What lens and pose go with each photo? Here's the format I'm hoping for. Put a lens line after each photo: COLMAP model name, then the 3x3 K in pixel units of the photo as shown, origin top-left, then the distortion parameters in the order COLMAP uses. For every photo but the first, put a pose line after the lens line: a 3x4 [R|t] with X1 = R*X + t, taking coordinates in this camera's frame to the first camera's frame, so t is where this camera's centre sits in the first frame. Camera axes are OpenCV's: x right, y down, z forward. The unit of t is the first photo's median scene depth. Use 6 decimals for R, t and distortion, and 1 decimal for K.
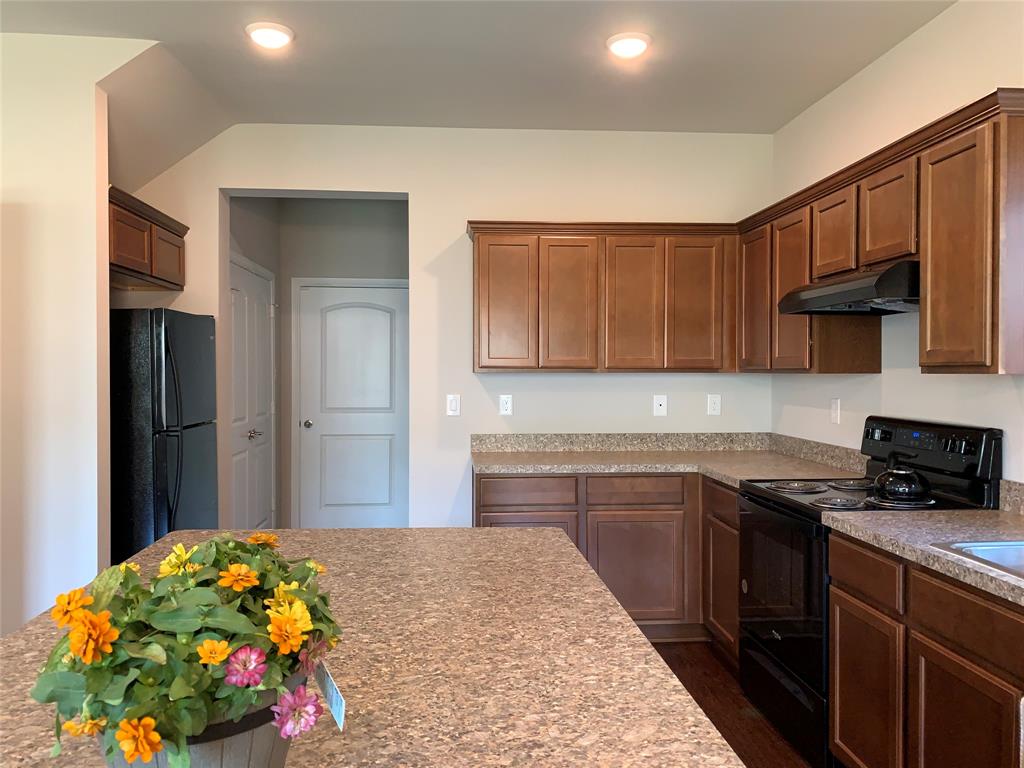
lens RADIAL K [[787.5, 0, 515.1], [0, 787.5, 373.3], [0, 0, 1]] dist [0.011003, -0.011954]
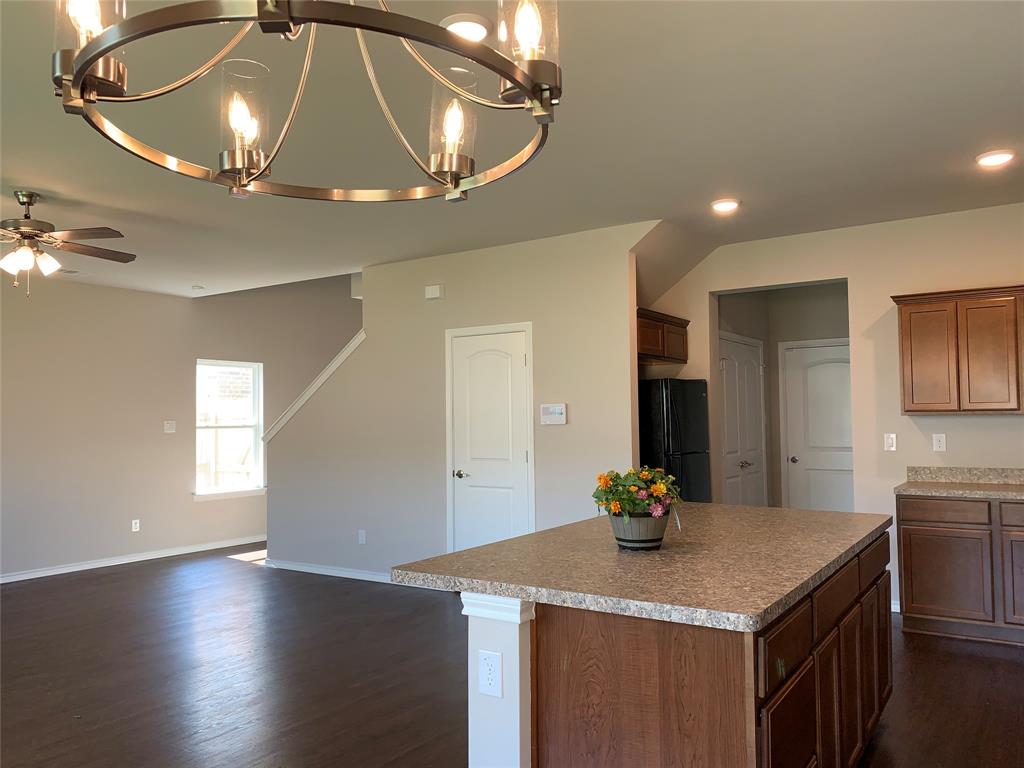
lens RADIAL K [[787.5, 0, 511.5], [0, 787.5, 386.8], [0, 0, 1]] dist [0.011003, -0.011954]
pose [[0.783725, -0.036748, -0.620020, 0.241765], [0.009496, 0.998840, -0.047198, 0.006612], [0.621035, 0.031103, 0.783165, -0.370957]]
